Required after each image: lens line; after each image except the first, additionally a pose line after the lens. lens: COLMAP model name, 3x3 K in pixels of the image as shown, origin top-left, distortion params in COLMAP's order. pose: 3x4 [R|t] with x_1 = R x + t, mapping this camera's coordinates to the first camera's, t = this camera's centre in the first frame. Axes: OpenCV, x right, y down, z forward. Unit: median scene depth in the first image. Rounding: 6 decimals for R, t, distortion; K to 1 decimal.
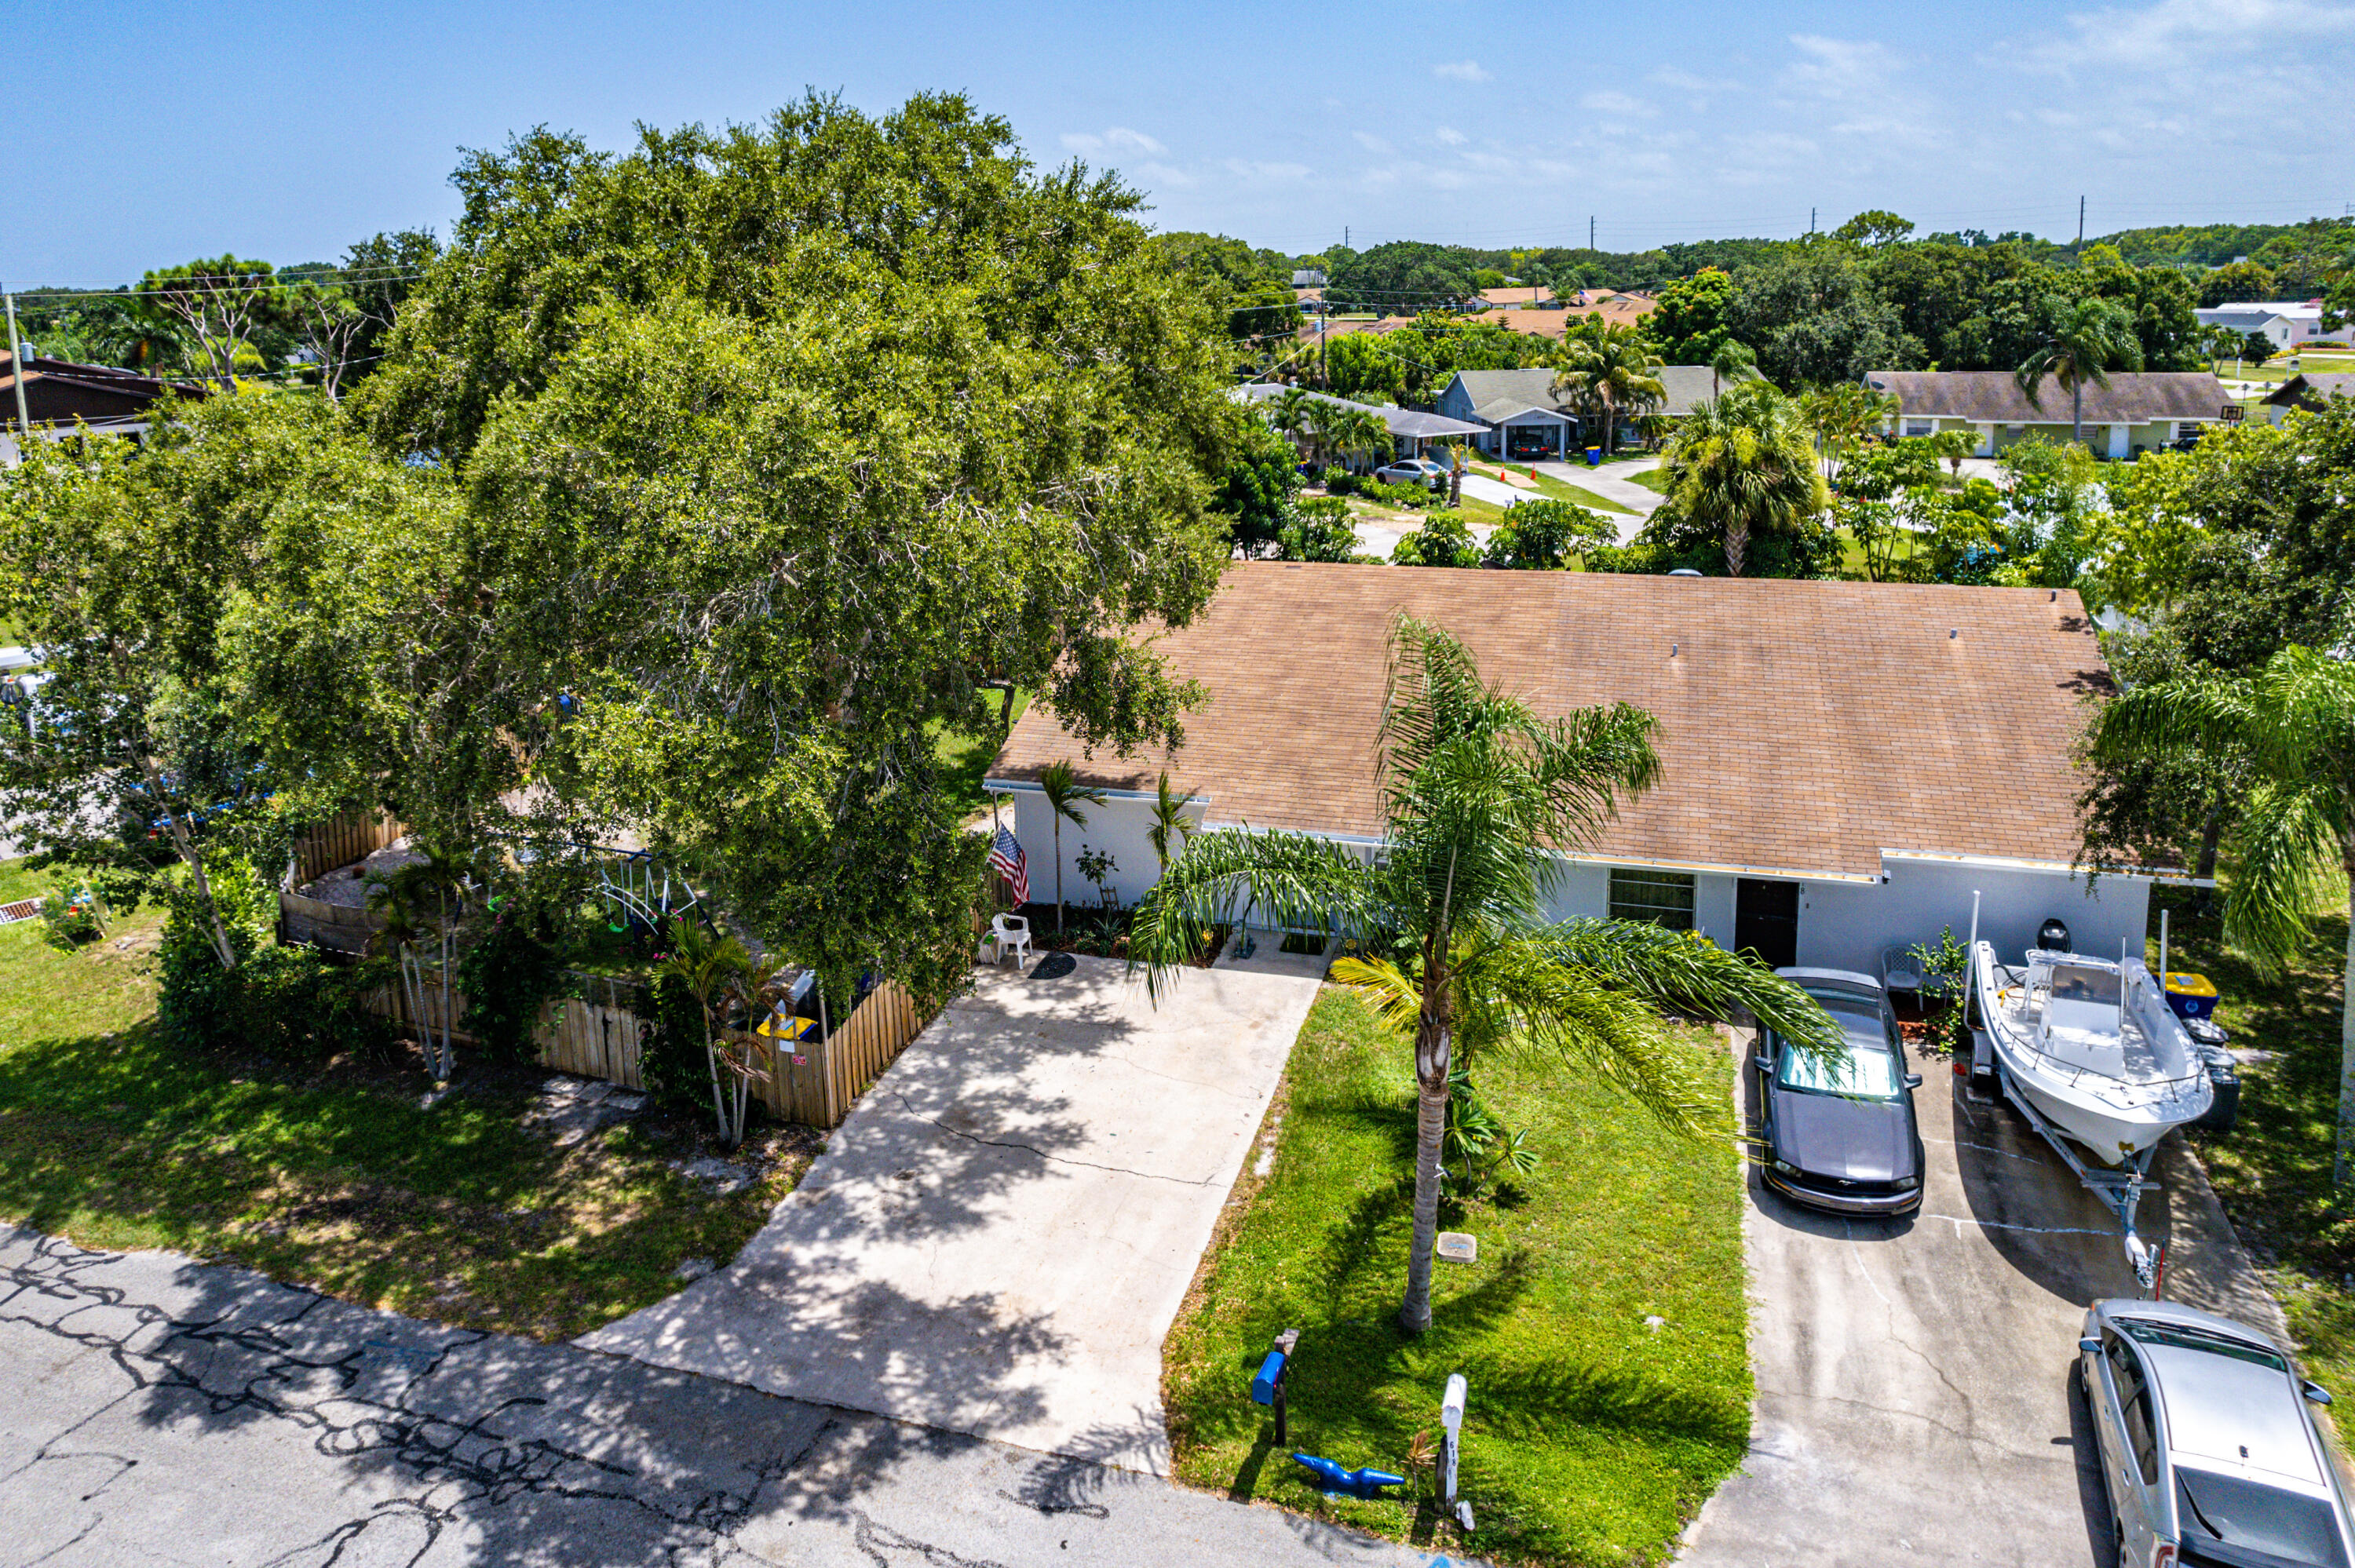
lens RADIAL K [[1627.5, 0, 1117.5], [0, 1627.5, 606.9], [0, 0, 1]] dist [-0.057372, 0.046313]
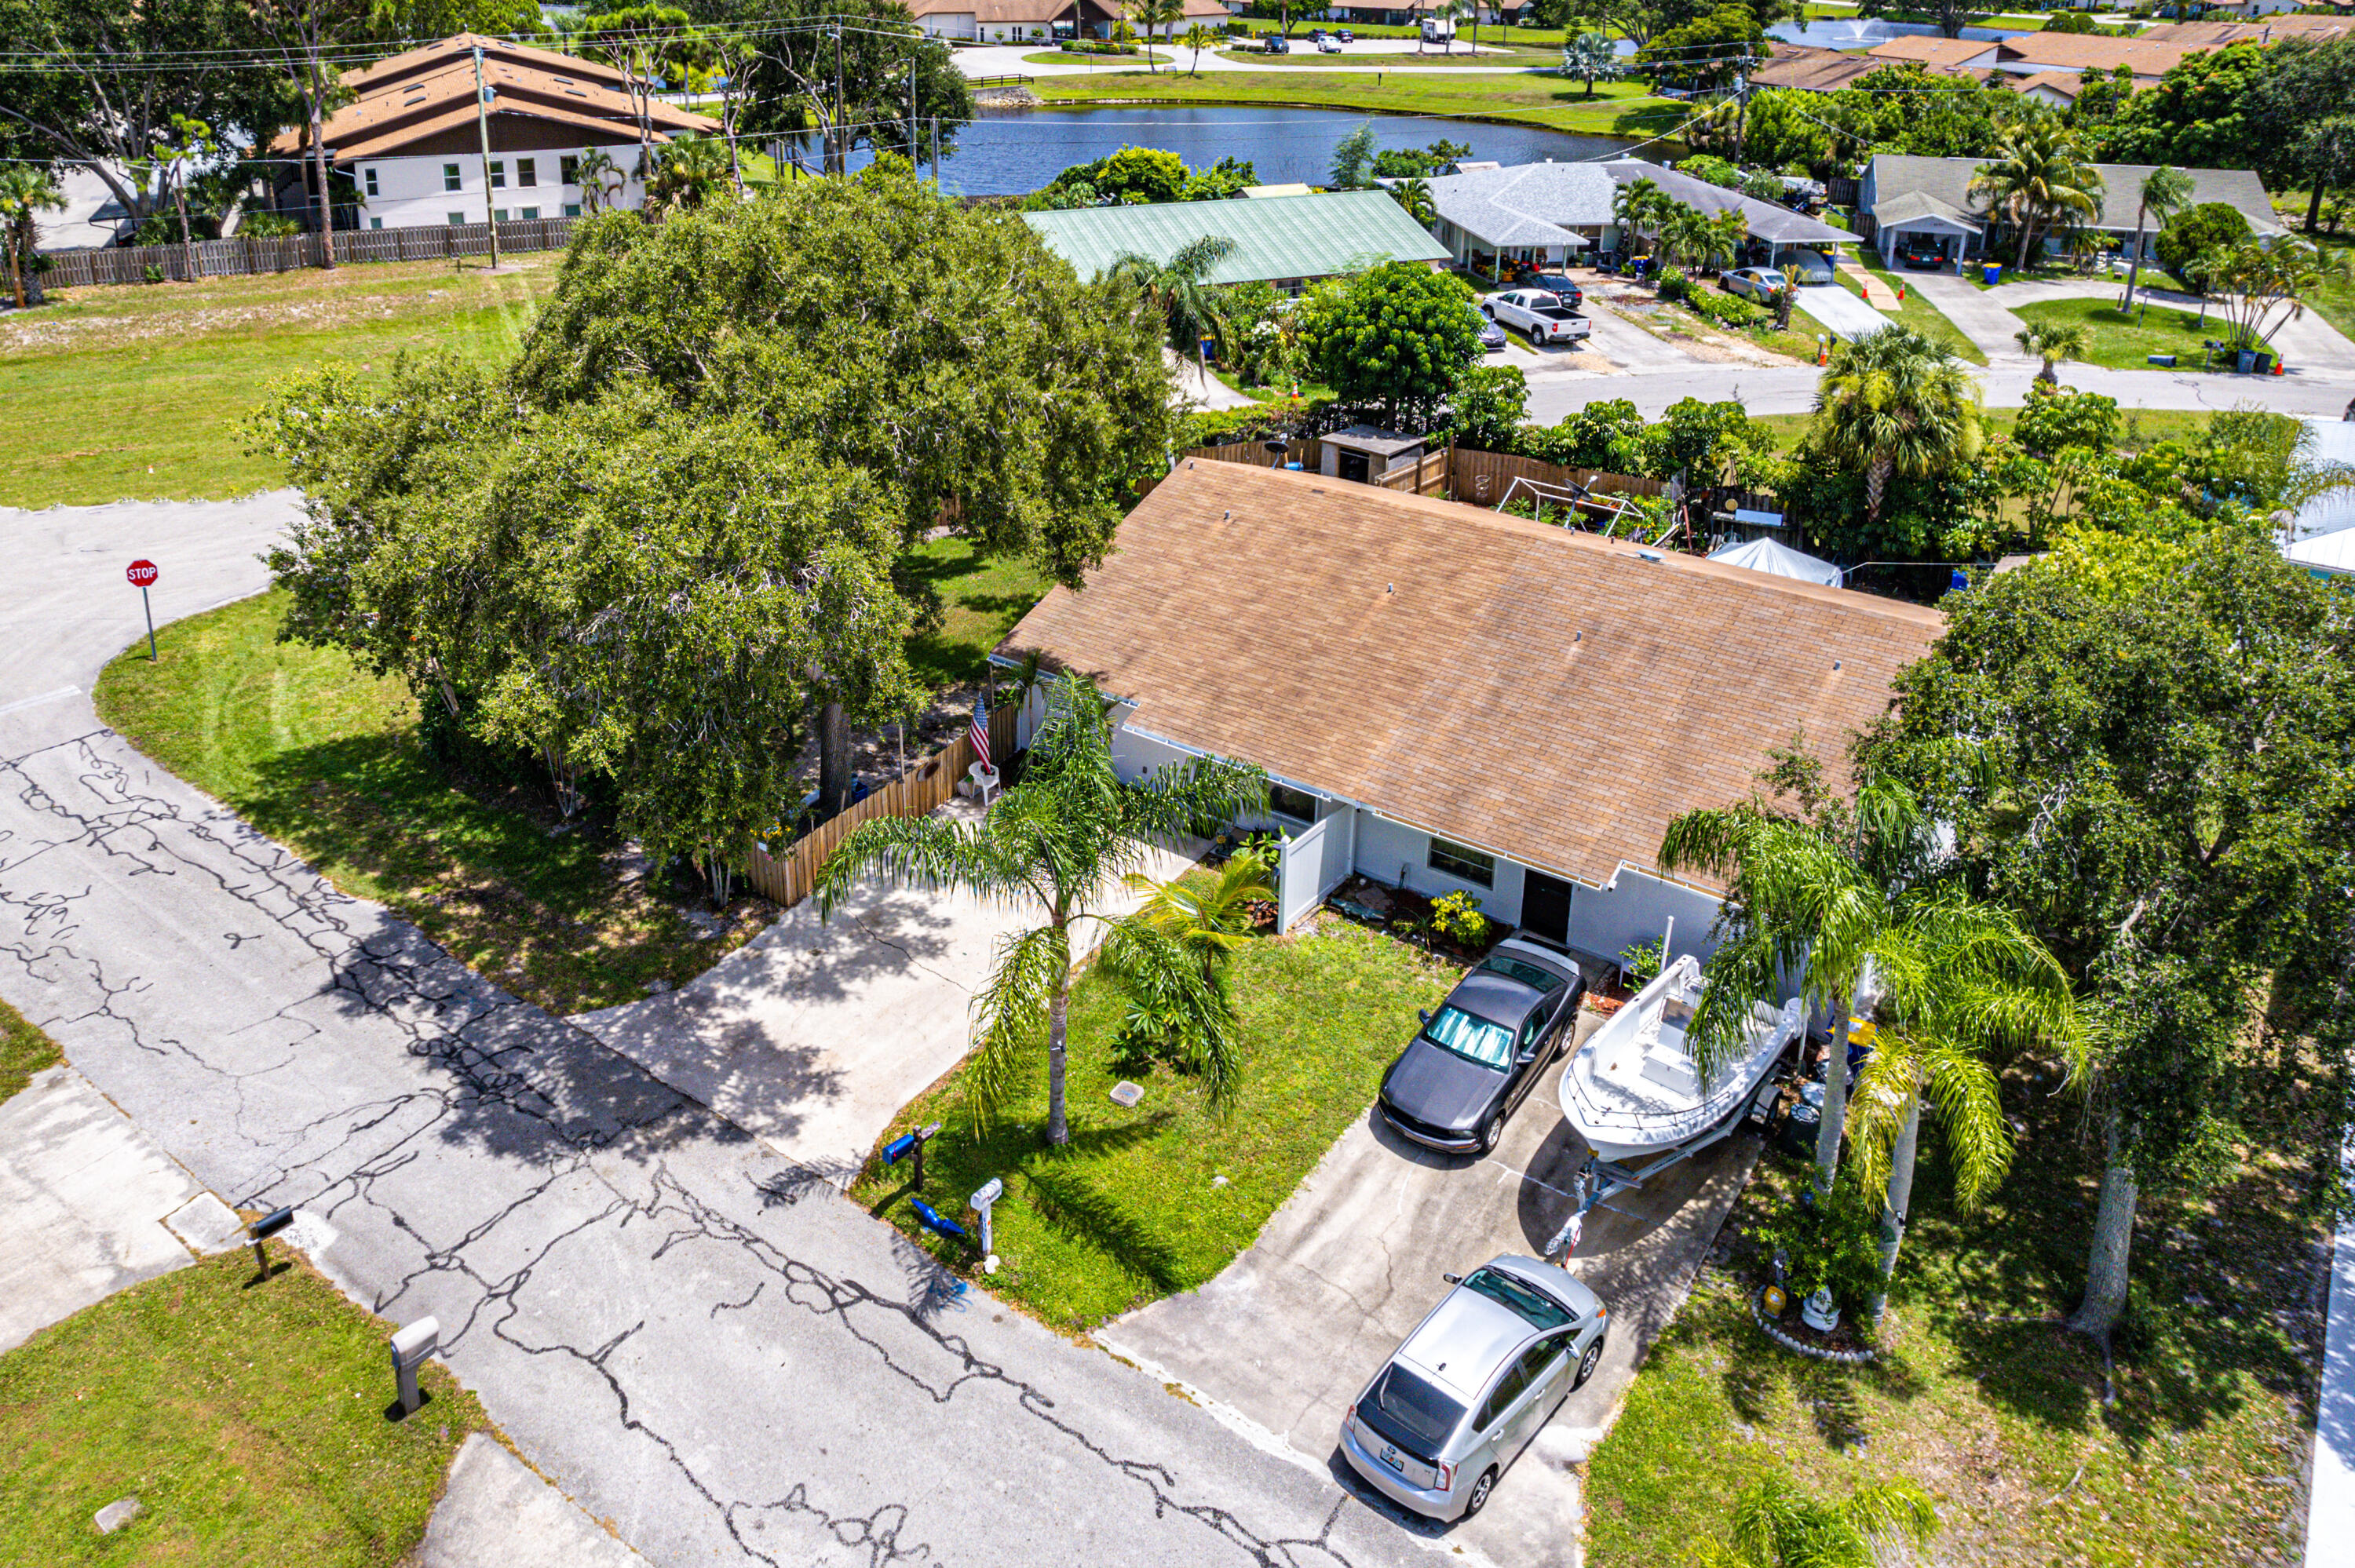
lens RADIAL K [[1722.6, 0, 1049.6], [0, 1722.6, 509.8], [0, 0, 1]] dist [-0.068855, 0.049733]
pose [[0.940388, 0.133512, -0.312801, 0.499641], [-0.087059, 0.983579, 0.158091, -0.299281], [0.328772, -0.121435, 0.936570, -0.311978]]
